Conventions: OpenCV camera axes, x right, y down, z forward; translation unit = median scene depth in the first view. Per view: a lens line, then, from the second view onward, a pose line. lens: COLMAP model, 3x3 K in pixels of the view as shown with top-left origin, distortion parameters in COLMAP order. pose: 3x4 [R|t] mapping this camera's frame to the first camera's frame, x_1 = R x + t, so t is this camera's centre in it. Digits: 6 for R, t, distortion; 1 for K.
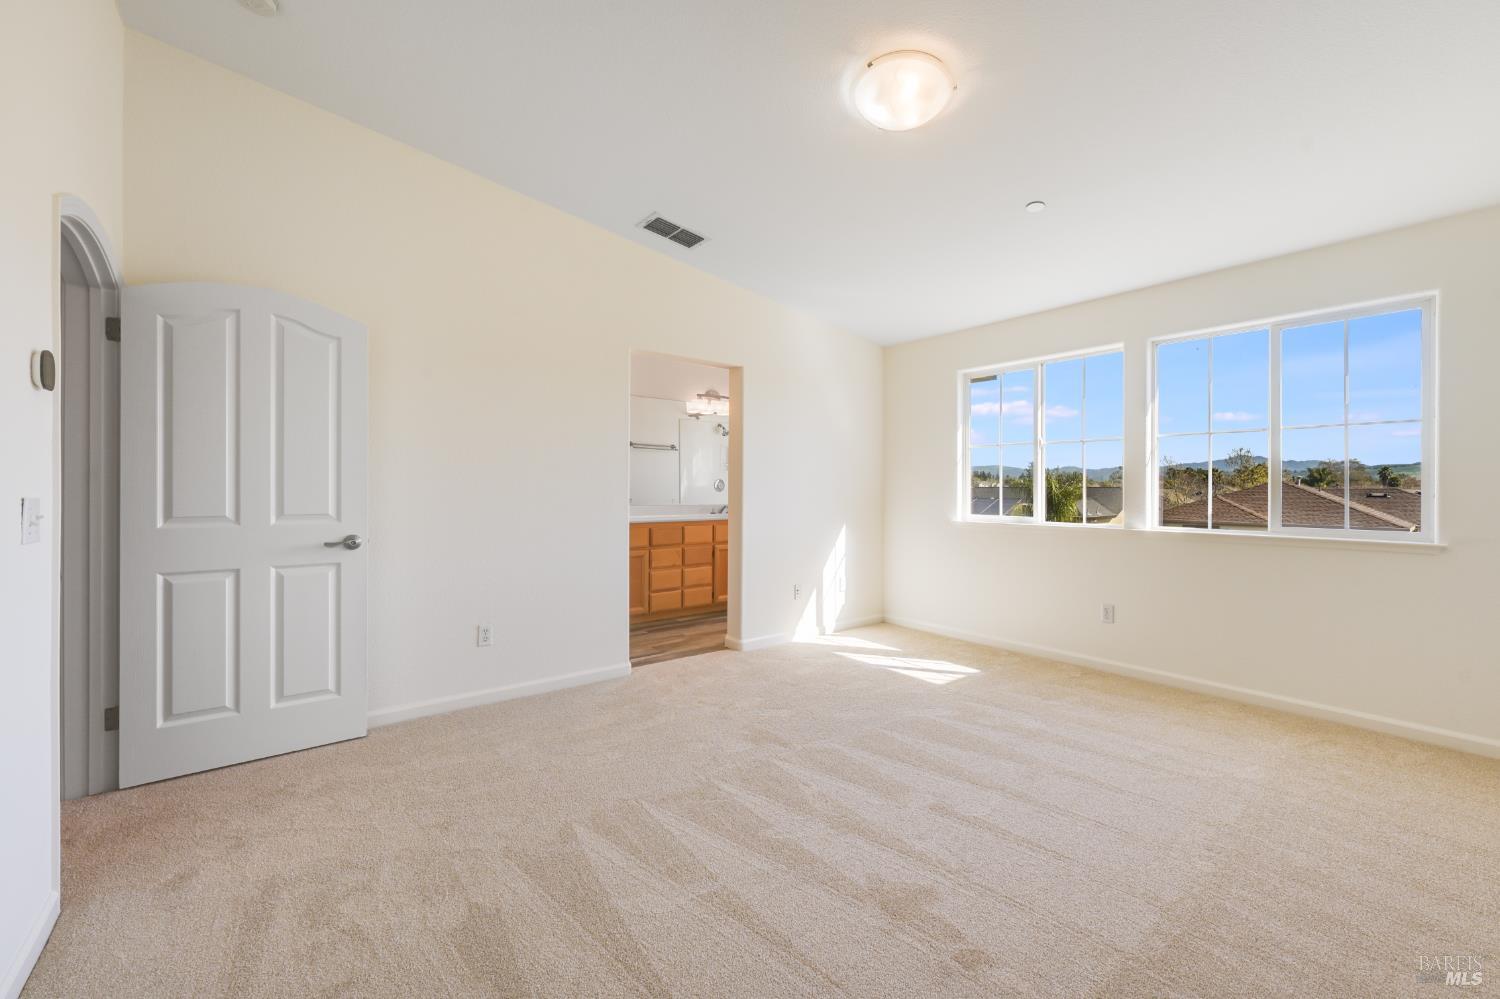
lens RADIAL K [[590.6, 0, 749.8], [0, 590.6, 487.6], [0, 0, 1]] dist [0.006393, -0.000185]
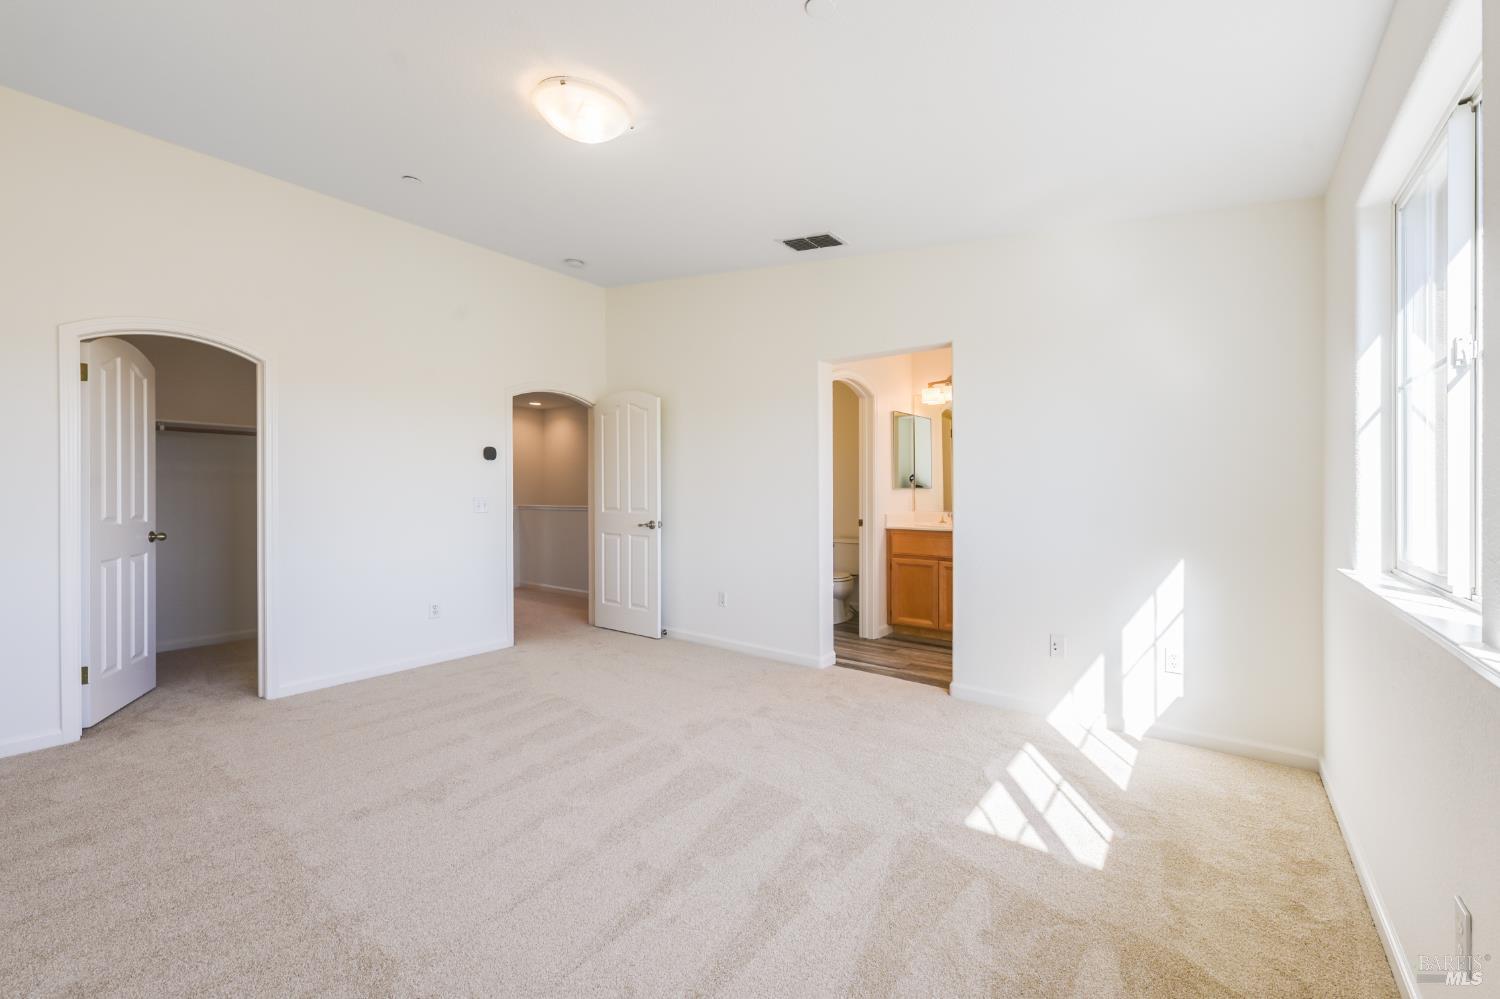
lens RADIAL K [[603.0, 0, 757.8], [0, 603.0, 493.1], [0, 0, 1]] dist [0.010573, -0.000231]
pose [[0.263360, 0.001609, -0.964696, 0.775937], [0.004173, 0.999987, 0.002807, -0.002736], [0.964689, -0.004765, 0.263350, 0.579104]]
